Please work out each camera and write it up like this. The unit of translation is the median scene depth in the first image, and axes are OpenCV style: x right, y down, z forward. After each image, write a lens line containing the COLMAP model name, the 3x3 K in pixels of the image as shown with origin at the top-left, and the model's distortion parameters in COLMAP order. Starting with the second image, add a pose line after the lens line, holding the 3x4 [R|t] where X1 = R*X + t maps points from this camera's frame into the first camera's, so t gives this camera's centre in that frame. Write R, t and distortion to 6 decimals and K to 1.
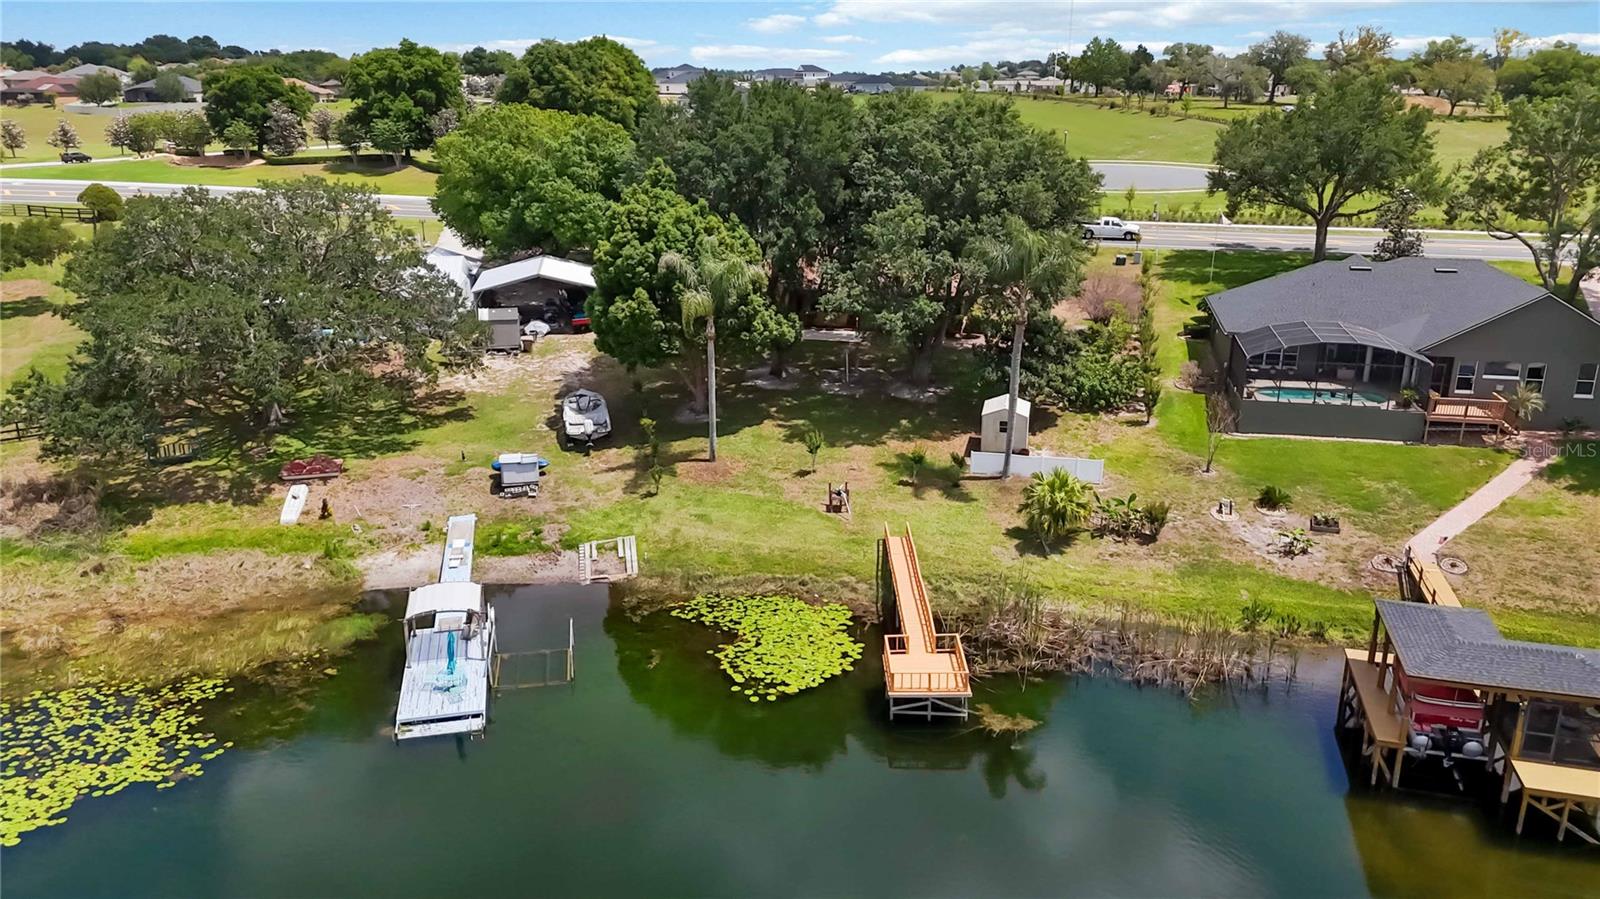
lens RADIAL K [[1156.5, 0, 799.7], [0, 1156.5, 451.8], [0, 0, 1]] dist [0.061646, -0.053913]
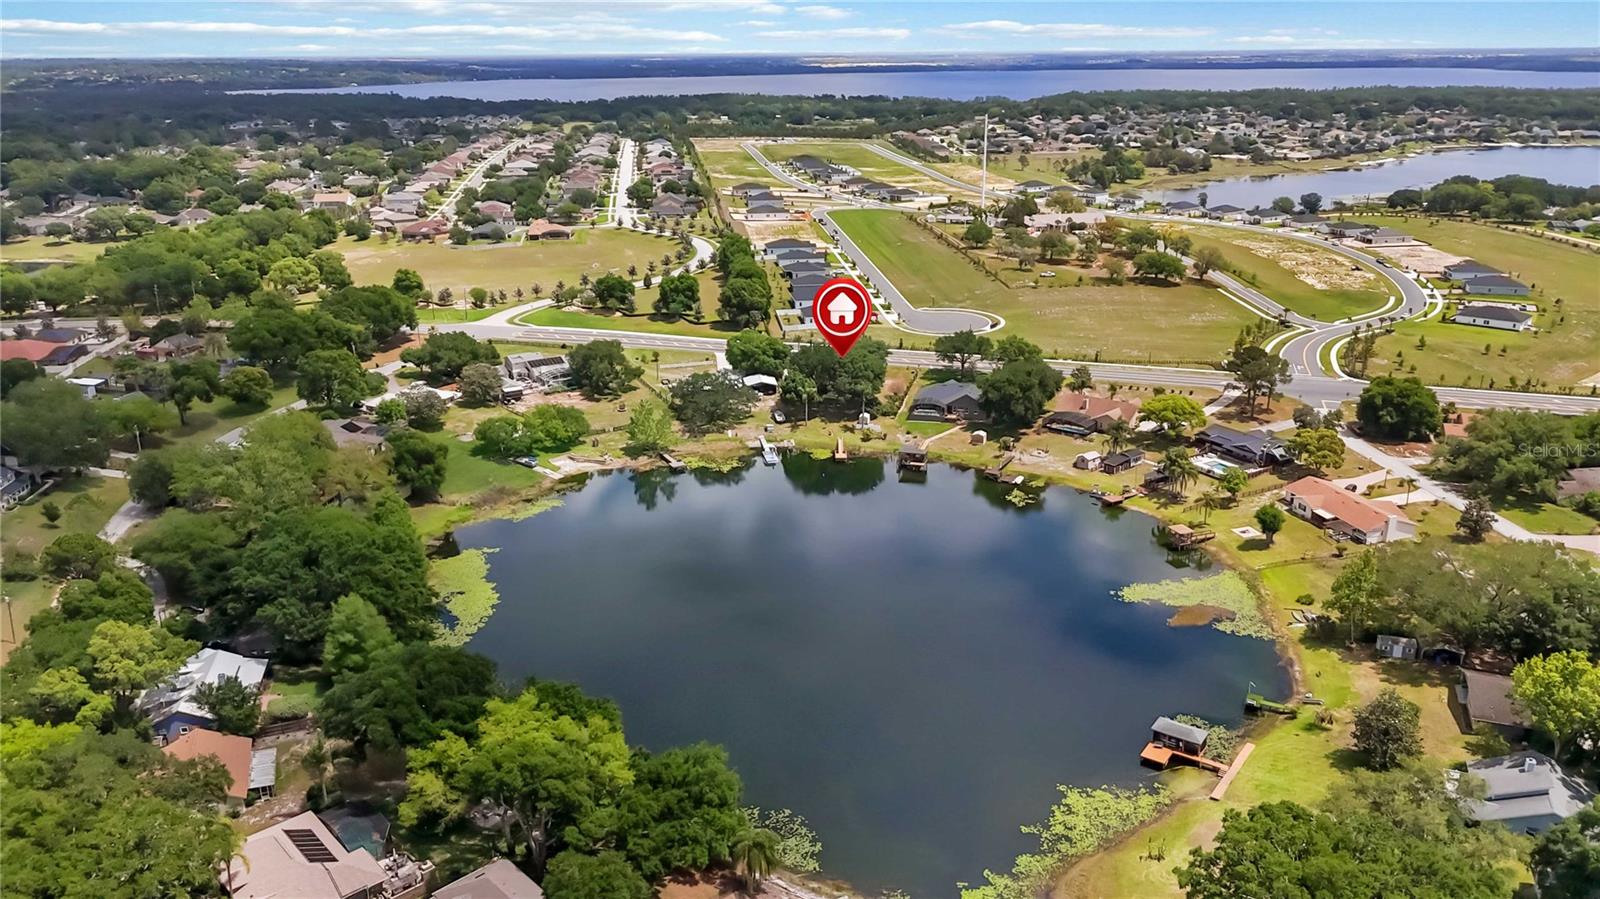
lens RADIAL K [[1156.5, 0, 800.1], [0, 1156.5, 446.3], [0, 0, 1]] dist [0.061646, -0.053913]
pose [[0.999644, 0.004441, -0.026326, 0.031827], [-0.004053, 0.999883, 0.014761, 0.022916], [0.026389, -0.014649, 0.999544, -4.100814]]
